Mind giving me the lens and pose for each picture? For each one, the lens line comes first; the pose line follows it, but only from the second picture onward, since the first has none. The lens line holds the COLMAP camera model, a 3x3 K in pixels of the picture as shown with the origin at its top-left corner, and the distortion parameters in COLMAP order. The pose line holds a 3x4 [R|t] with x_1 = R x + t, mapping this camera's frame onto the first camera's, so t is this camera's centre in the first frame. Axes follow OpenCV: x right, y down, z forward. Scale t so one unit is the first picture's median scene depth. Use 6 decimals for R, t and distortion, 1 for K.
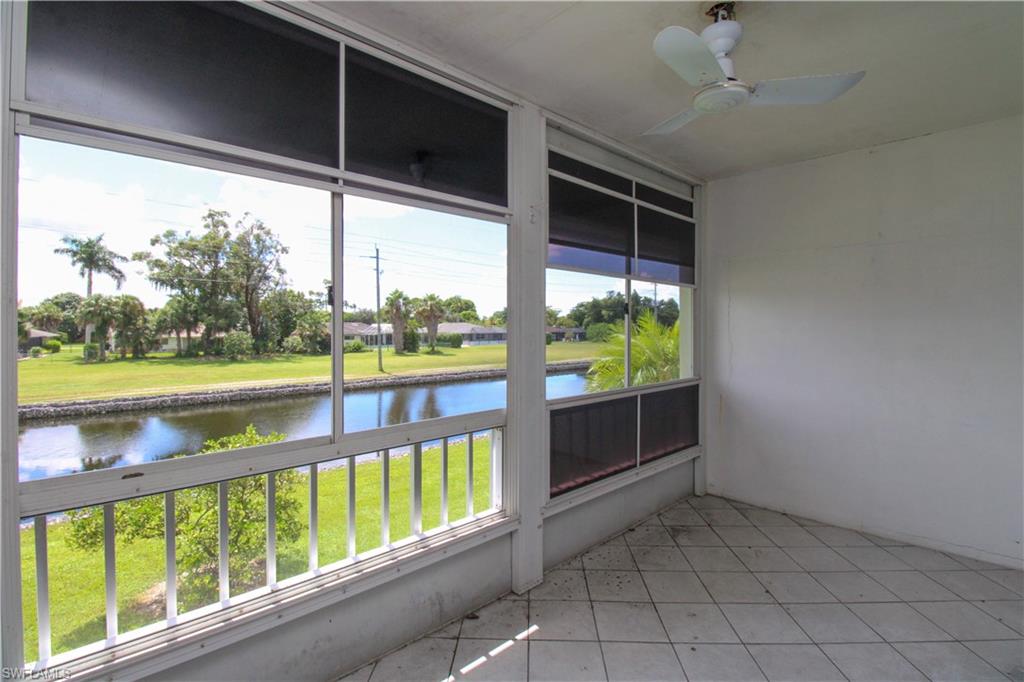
lens RADIAL K [[469.5, 0, 513.7], [0, 469.5, 332.1], [0, 0, 1]] dist [0.001459, -0.012854]
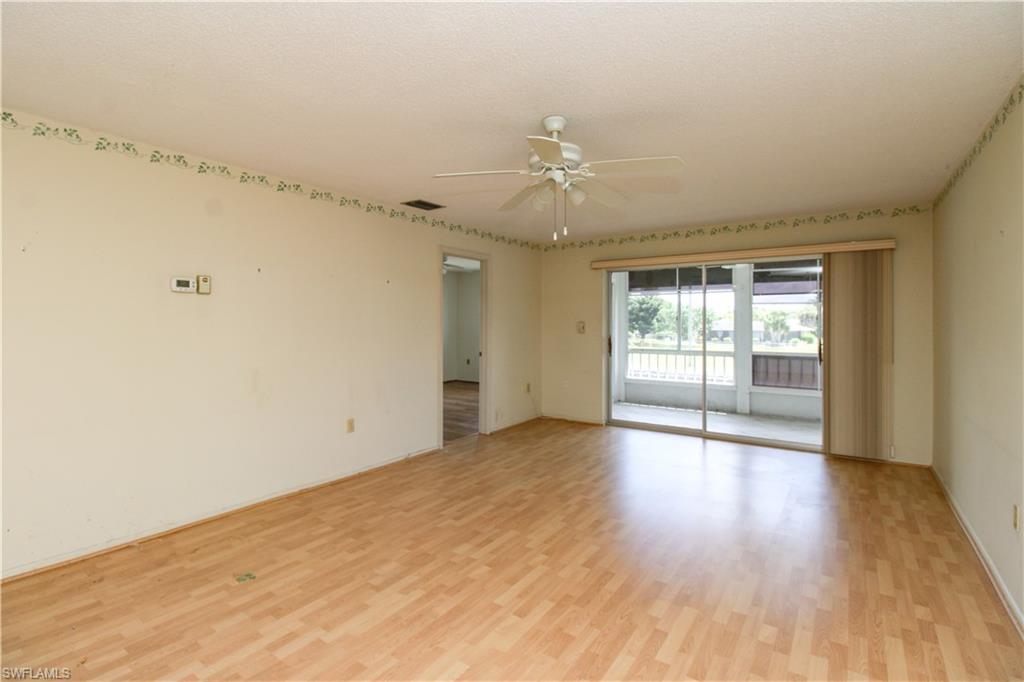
lens RADIAL K [[483.9, 0, 512.7], [0, 483.9, 325.0], [0, 0, 1]] dist [0.001969, -0.015187]
pose [[0.211020, 0.006429, -0.977461, 0.114410], [-0.012845, 0.999910, 0.003804, -0.000255], [0.977397, 0.011753, 0.211084, -0.045661]]
